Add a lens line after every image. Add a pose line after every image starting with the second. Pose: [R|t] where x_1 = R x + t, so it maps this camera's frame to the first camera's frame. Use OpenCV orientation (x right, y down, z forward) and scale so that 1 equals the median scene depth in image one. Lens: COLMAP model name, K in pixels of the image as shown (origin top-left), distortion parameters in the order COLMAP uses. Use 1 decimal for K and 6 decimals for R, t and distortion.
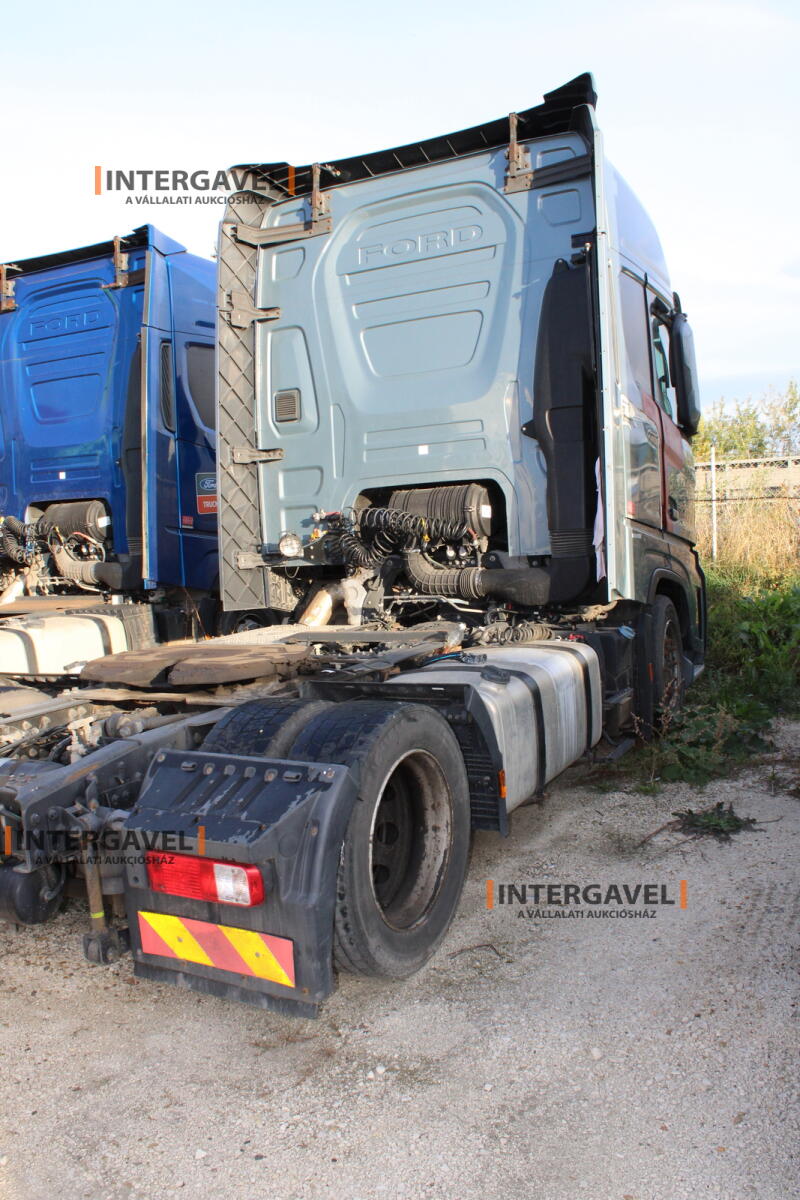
lens RADIAL K [[986.2, 0, 400.5], [0, 986.2, 607.8], [0, 0, 1]] dist [-0.170205, 0.145300]
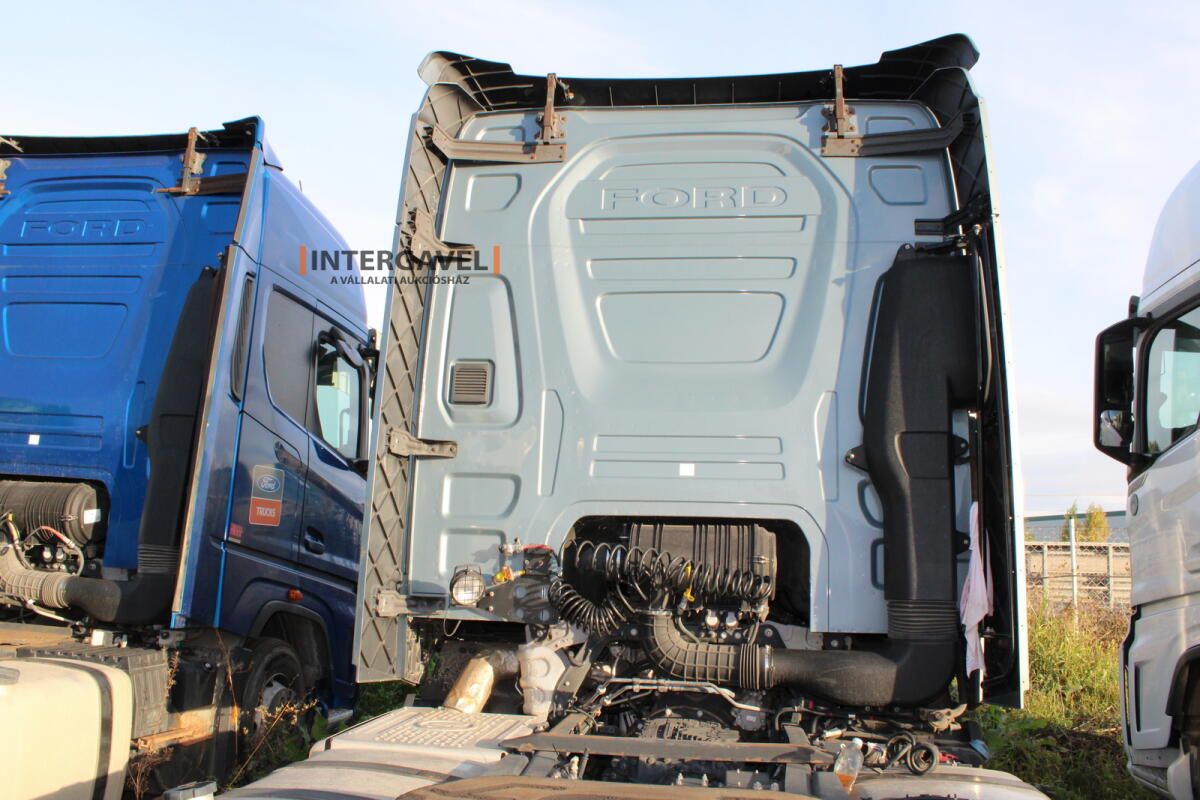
lens RADIAL K [[986.2, 0, 596.0], [0, 986.2, 403.0], [0, 0, 1]] dist [-0.170205, 0.145300]
pose [[0.939650, 0.151731, 0.306651, -0.246645], [-0.064998, 0.959128, -0.275407, -0.007644], [-0.335905, 0.238854, 0.911107, 0.347053]]
